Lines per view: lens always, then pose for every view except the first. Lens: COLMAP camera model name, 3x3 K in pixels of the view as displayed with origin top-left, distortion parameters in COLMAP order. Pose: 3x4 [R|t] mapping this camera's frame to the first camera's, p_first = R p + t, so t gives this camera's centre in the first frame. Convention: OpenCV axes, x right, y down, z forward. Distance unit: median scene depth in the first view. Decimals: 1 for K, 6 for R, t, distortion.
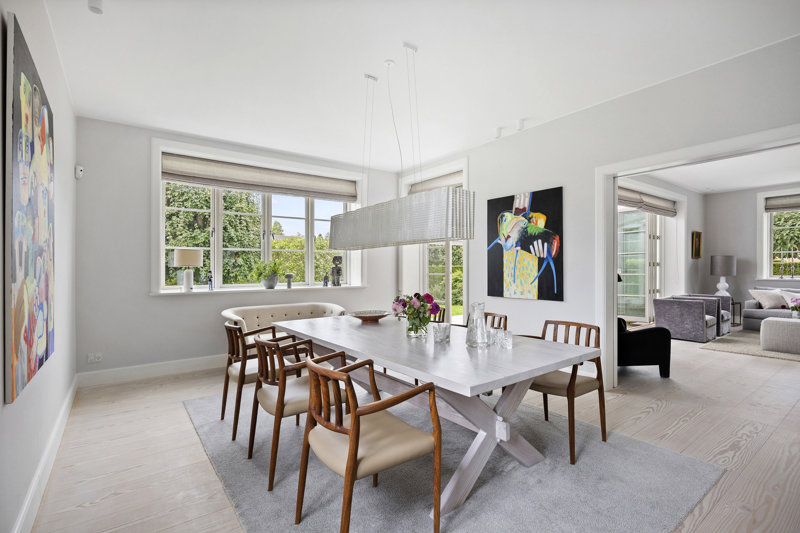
lens RADIAL K [[389.4, 0, 400.0], [0, 389.4, 266.5], [0, 0, 1]] dist [0.000820, 0.000053]
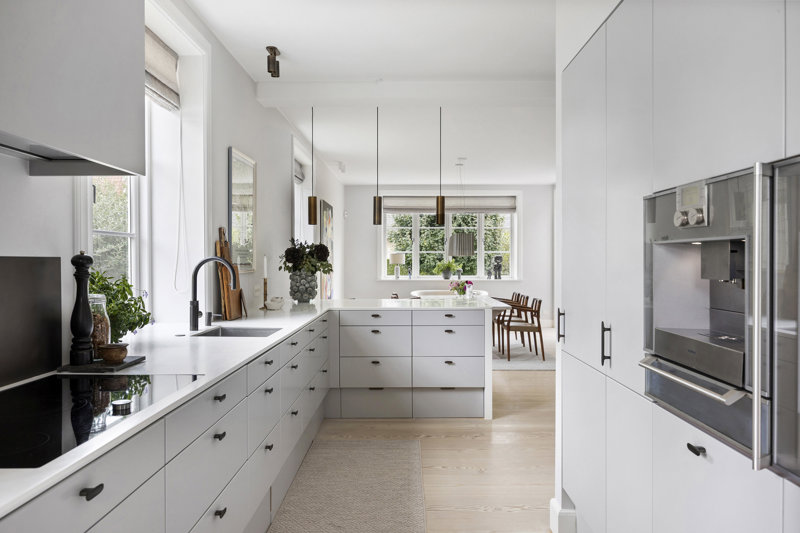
lens RADIAL K [[601.2, 0, 400.0], [0, 601.2, 266.5], [0, 0, 1]] dist [0.000114, -0.000009]
pose [[0.801195, 0.009678, -0.598325, 0.787761], [0.002043, 0.999819, 0.018908, -0.030305], [0.598400, -0.016372, 0.801030, -0.820583]]
